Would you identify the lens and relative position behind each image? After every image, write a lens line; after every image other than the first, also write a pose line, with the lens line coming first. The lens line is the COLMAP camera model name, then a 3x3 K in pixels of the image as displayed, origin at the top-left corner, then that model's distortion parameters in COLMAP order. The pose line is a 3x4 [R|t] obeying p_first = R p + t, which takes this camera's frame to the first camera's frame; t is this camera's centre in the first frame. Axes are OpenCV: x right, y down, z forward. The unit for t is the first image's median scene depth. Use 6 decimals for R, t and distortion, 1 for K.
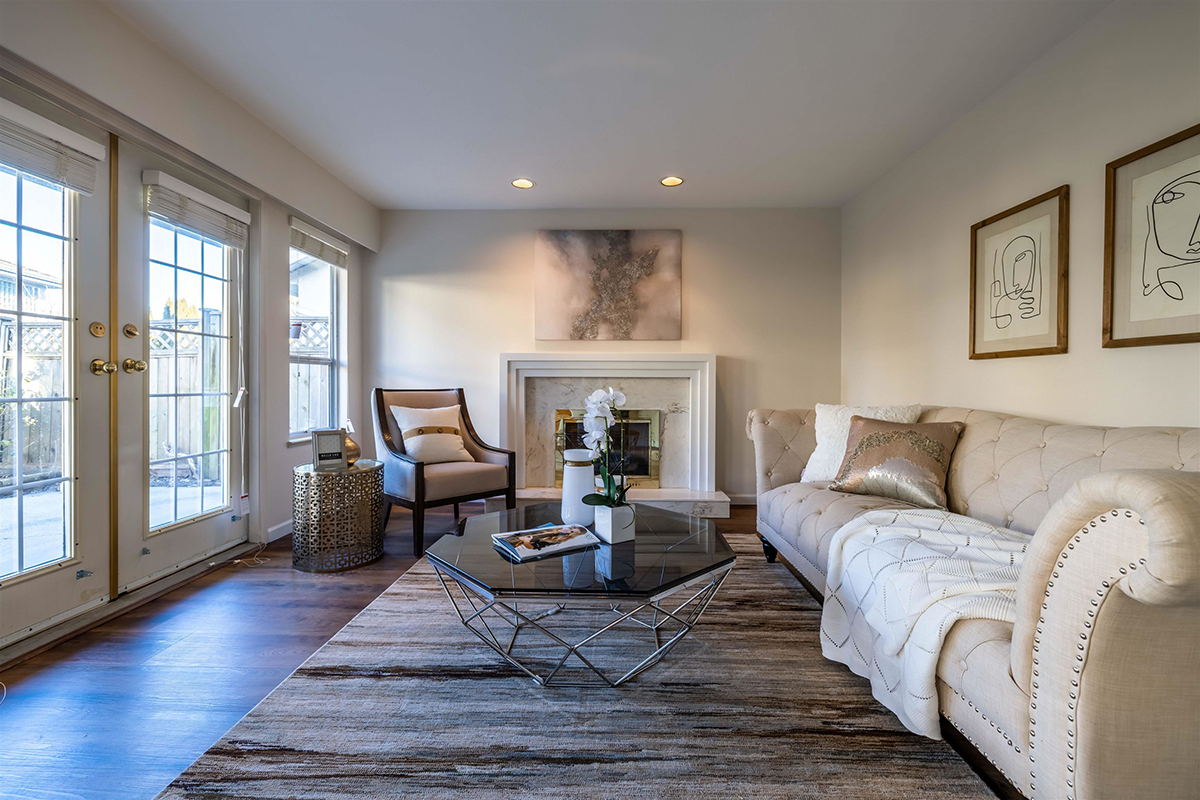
lens RADIAL K [[506.8, 0, 597.1], [0, 506.8, 389.7], [0, 0, 1]] dist [-0.001117, -0.000101]
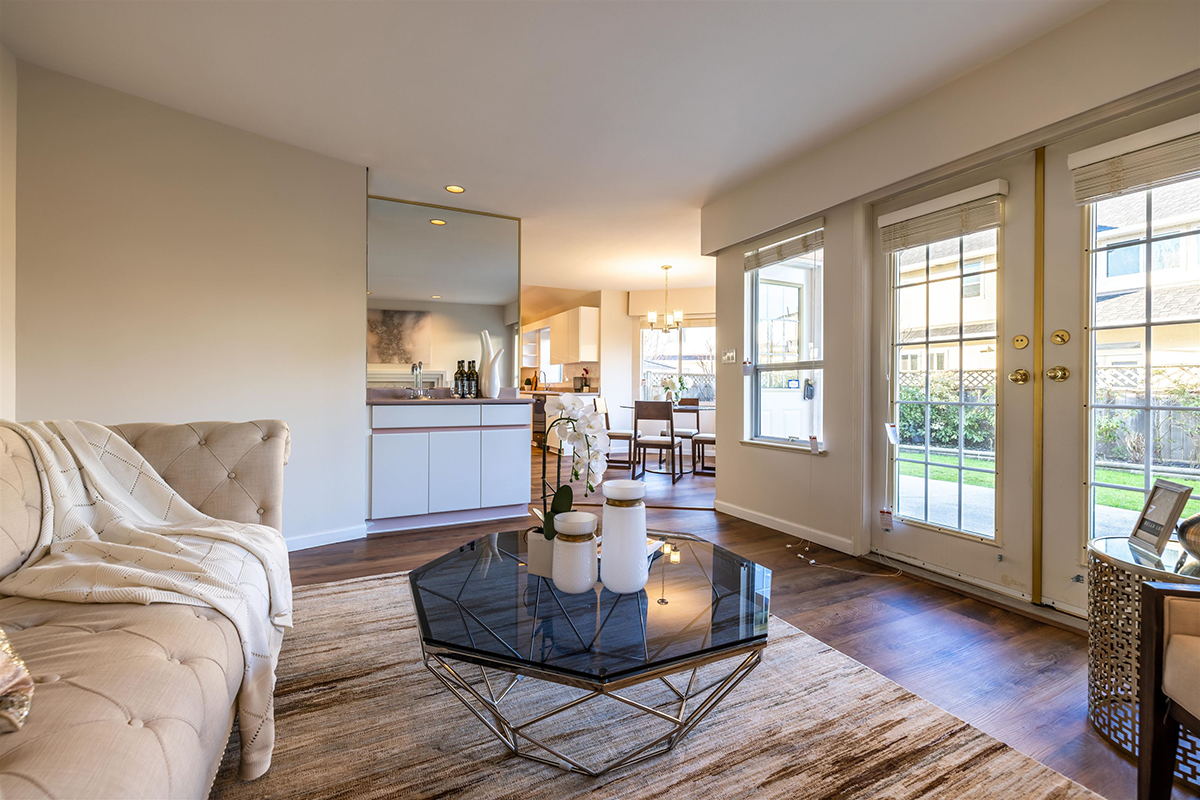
lens RADIAL K [[506.8, 0, 597.1], [0, 506.8, 389.7], [0, 0, 1]] dist [-0.001117, -0.000101]
pose [[-0.887904, -0.005486, -0.459996, 0.250015], [-0.011700, 0.999875, 0.010659, -0.013590], [0.459880, 0.014846, -0.887857, 1.253732]]
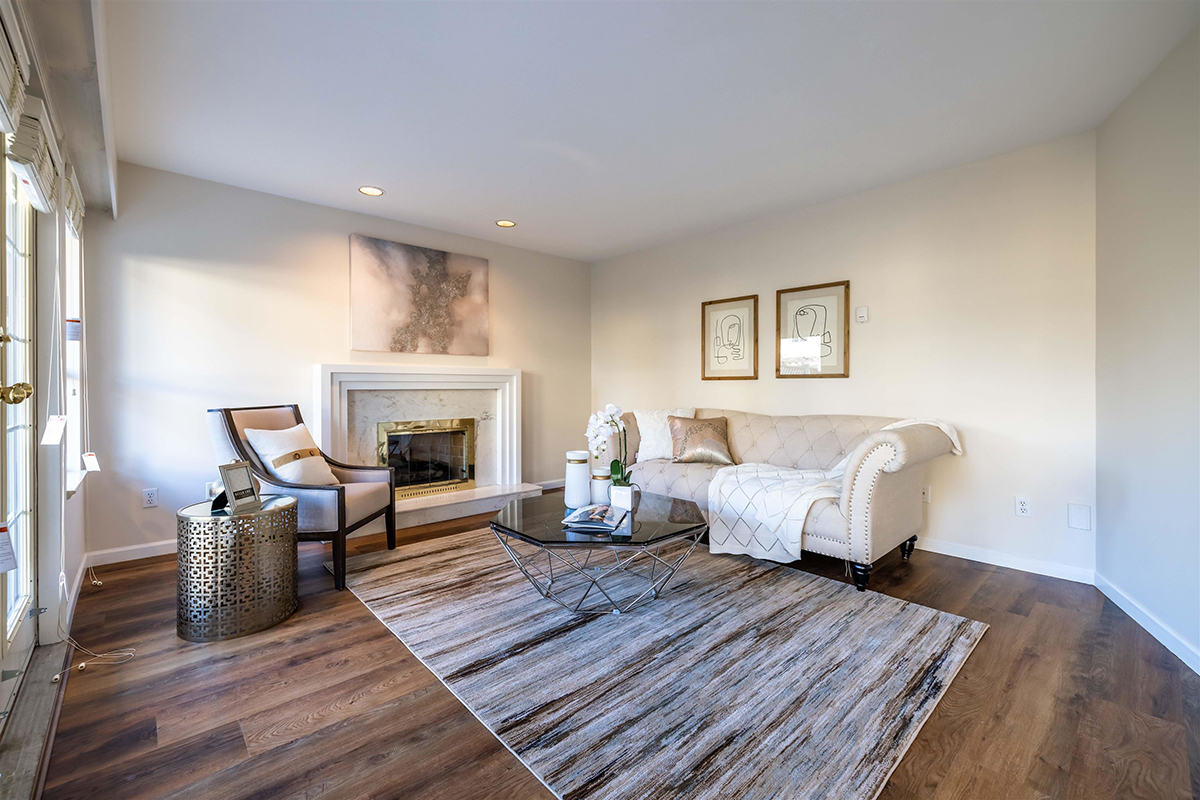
lens RADIAL K [[507.7, 0, 603.0], [0, 507.7, 390.8], [0, 0, 1]] dist [-0.001477, -0.000426]
pose [[0.715440, -0.011282, 0.698583, -0.714274], [0.010841, 0.999929, 0.005046, -0.035828], [-0.698590, 0.003963, 0.715511, 0.000781]]
